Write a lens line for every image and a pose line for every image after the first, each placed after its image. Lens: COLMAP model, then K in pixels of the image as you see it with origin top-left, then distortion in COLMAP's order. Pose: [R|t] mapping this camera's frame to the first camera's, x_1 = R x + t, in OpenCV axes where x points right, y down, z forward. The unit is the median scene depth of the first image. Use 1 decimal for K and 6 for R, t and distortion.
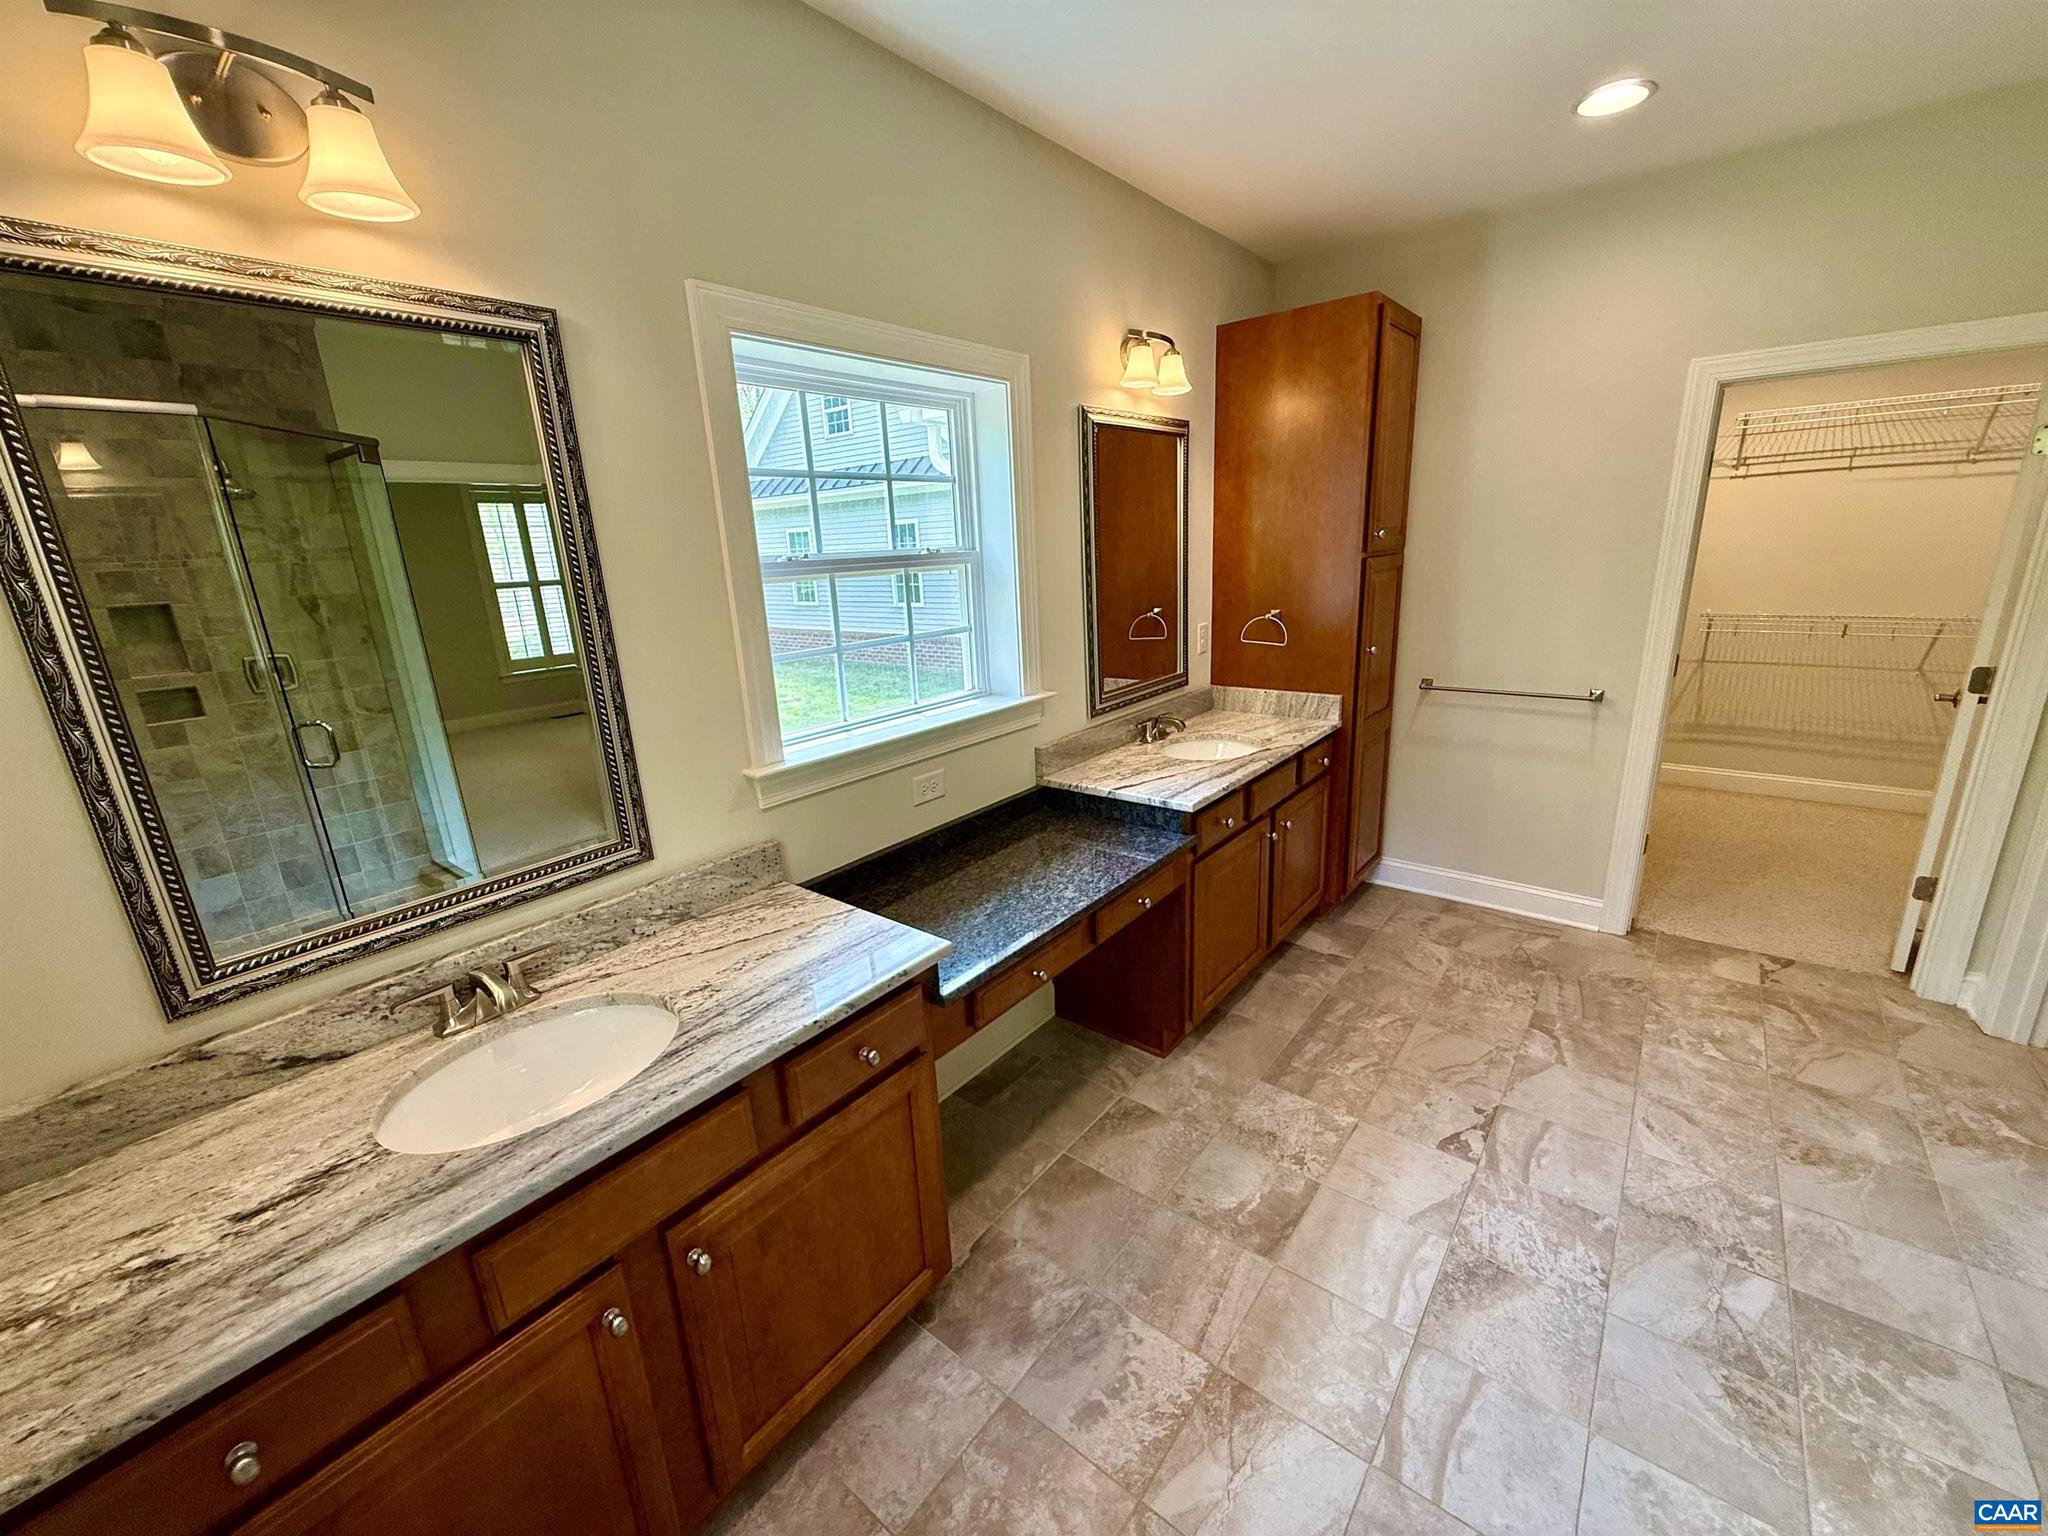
lens RADIAL K [[825.3, 0, 1019.5], [0, 825.3, 769.6], [0, 0, 1]] dist [-0.001442, 0.000555]
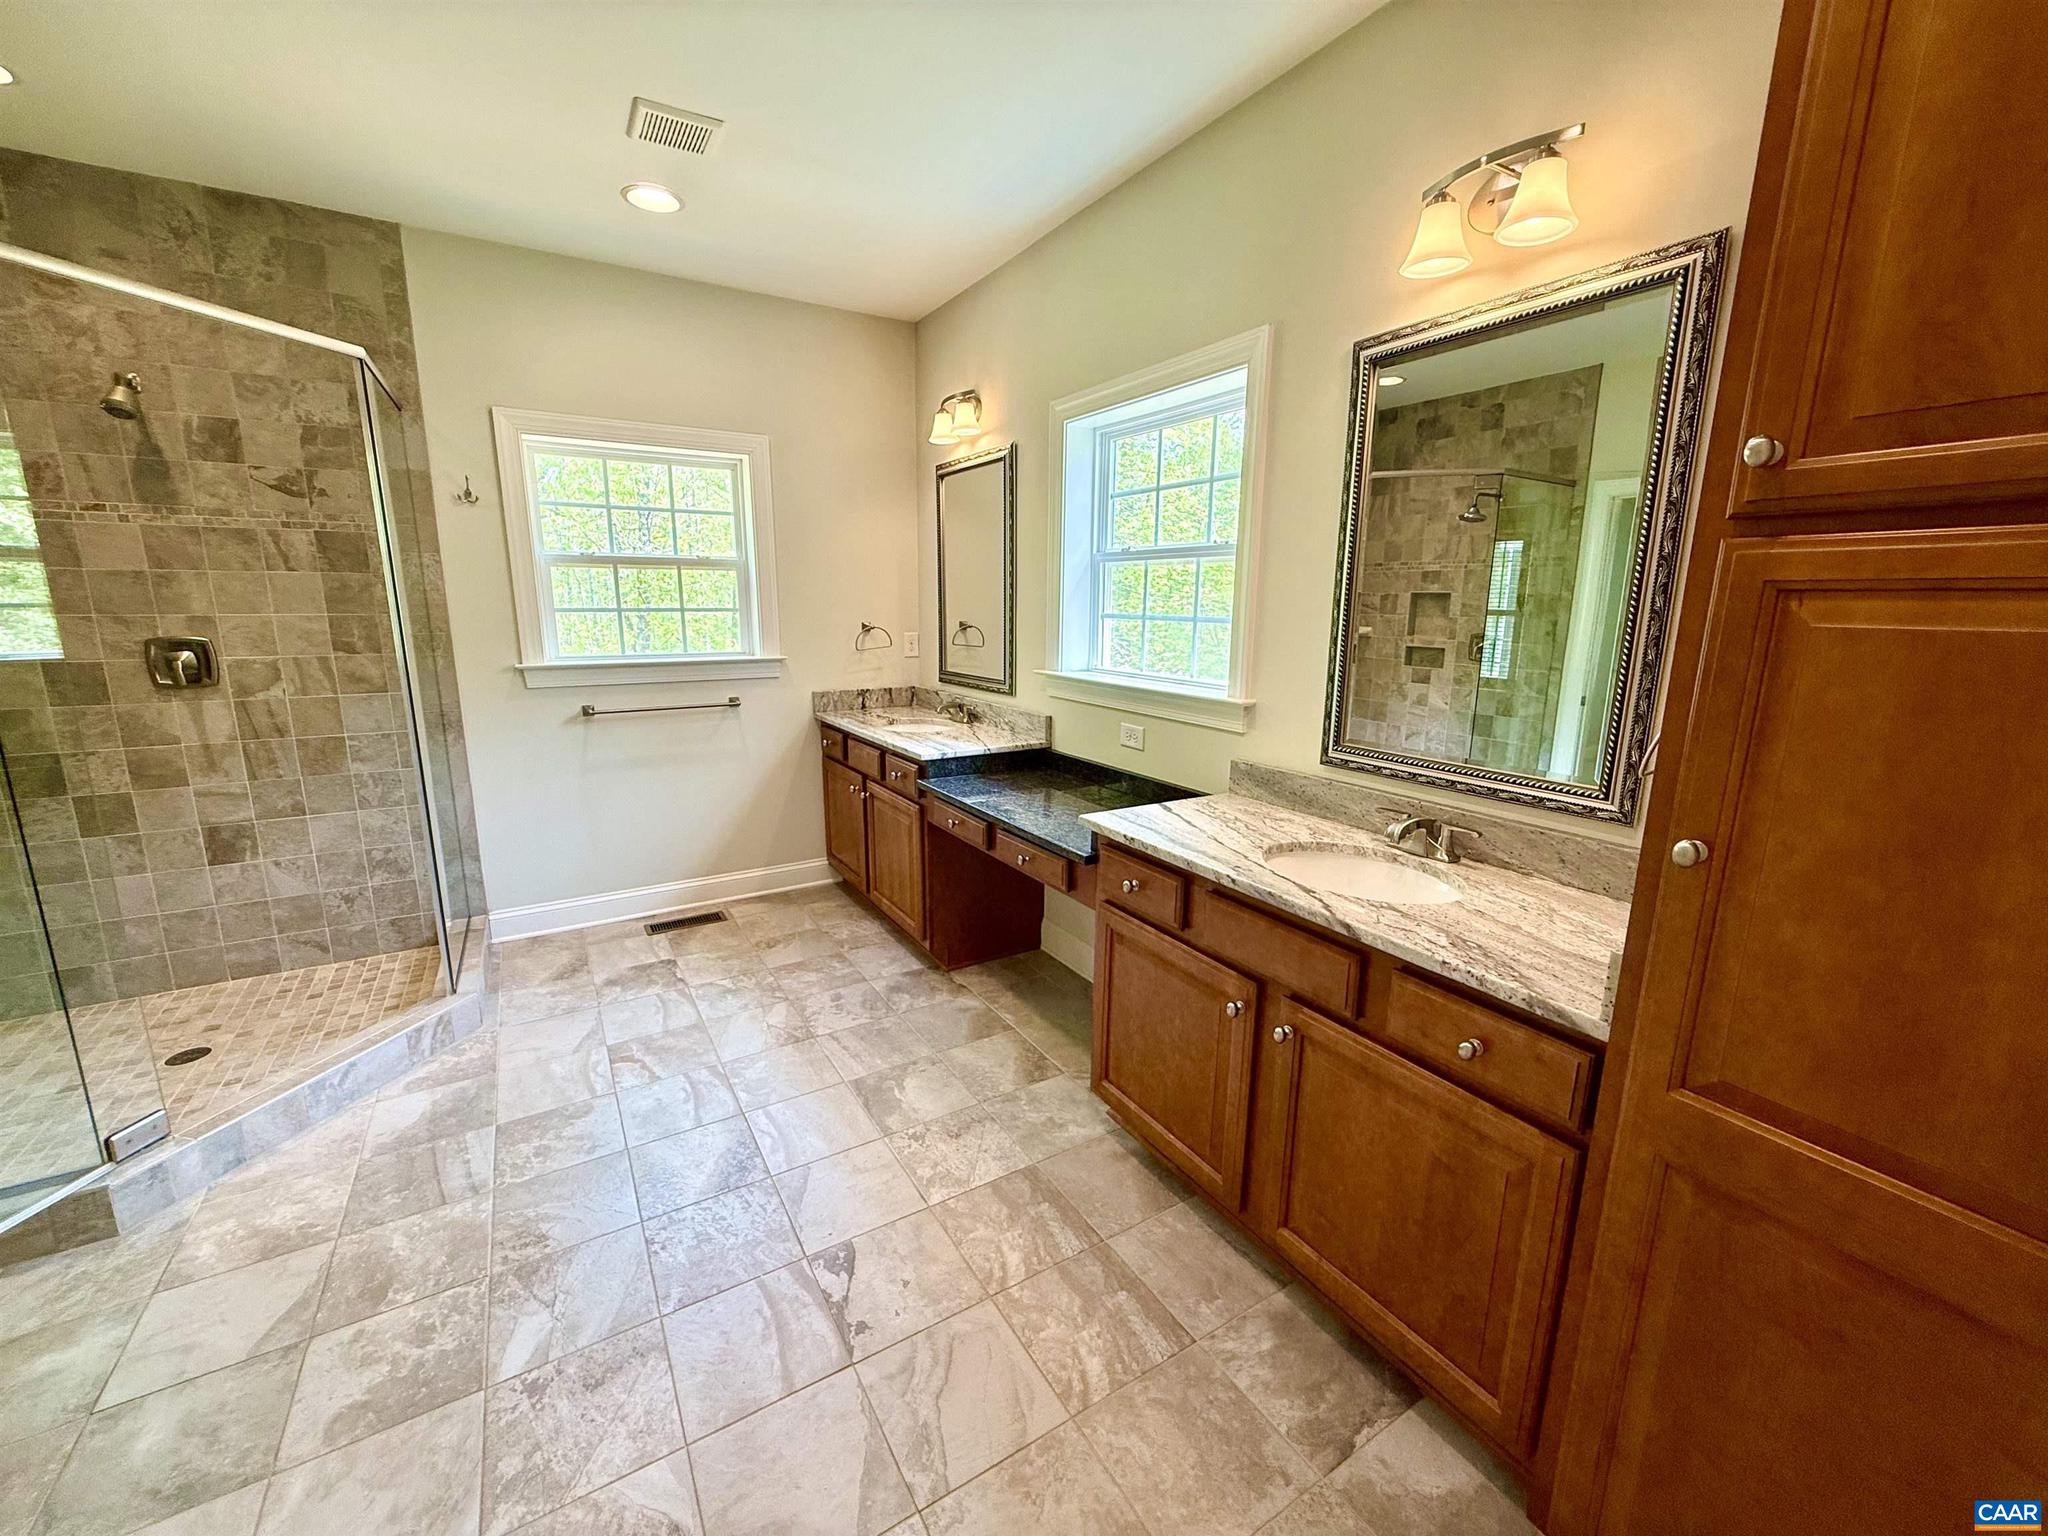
lens RADIAL K [[825.3, 0, 1024.3], [0, 825.3, 776.8], [0, 0, 1]] dist [-0.001442, 0.000555]
pose [[-0.344959, 0.238768, -0.907741, 1.264676], [-0.243084, 0.911383, 0.332102, -0.344214], [0.906595, 0.335219, -0.256349, 1.402312]]
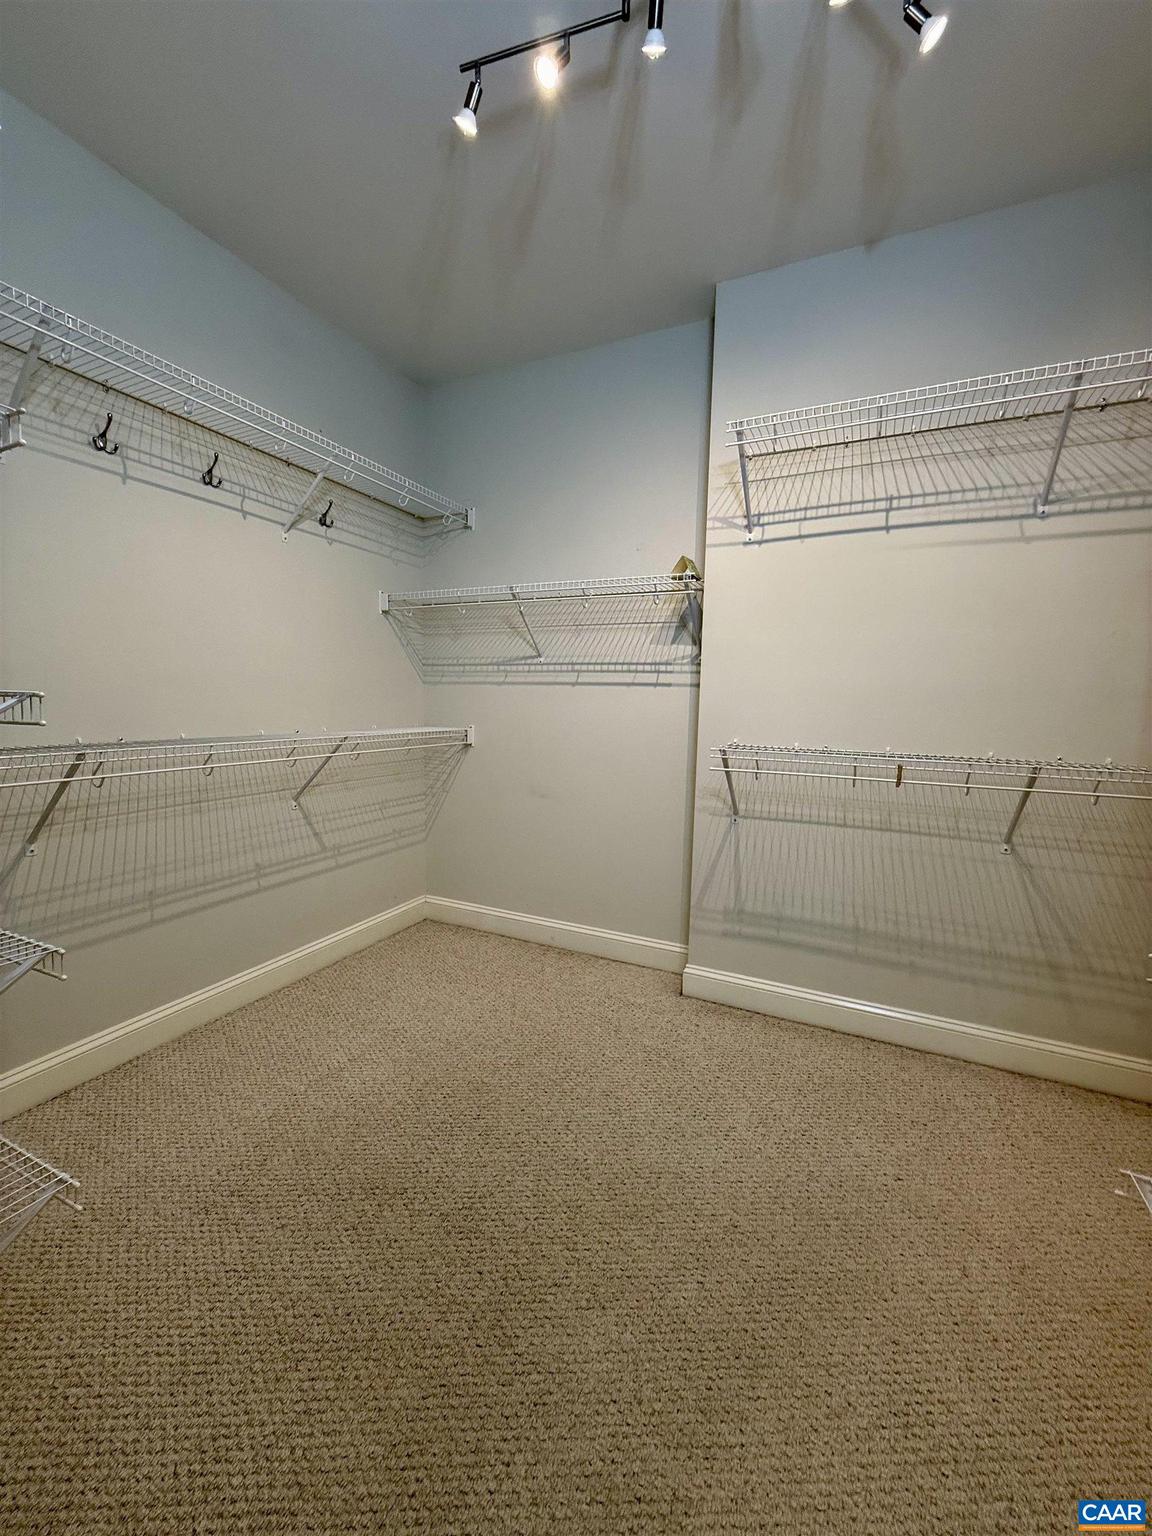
lens RADIAL K [[619.0, 0, 581.8], [0, 619.0, 771.1], [0, 0, 1]] dist [-0.001442, 0.000555]
pose [[0.971983, 0.025026, 0.233716, 0.549477], [0.009290, 0.989449, -0.144584, -0.089573], [-0.234869, 0.142705, 0.961495, 0.508760]]
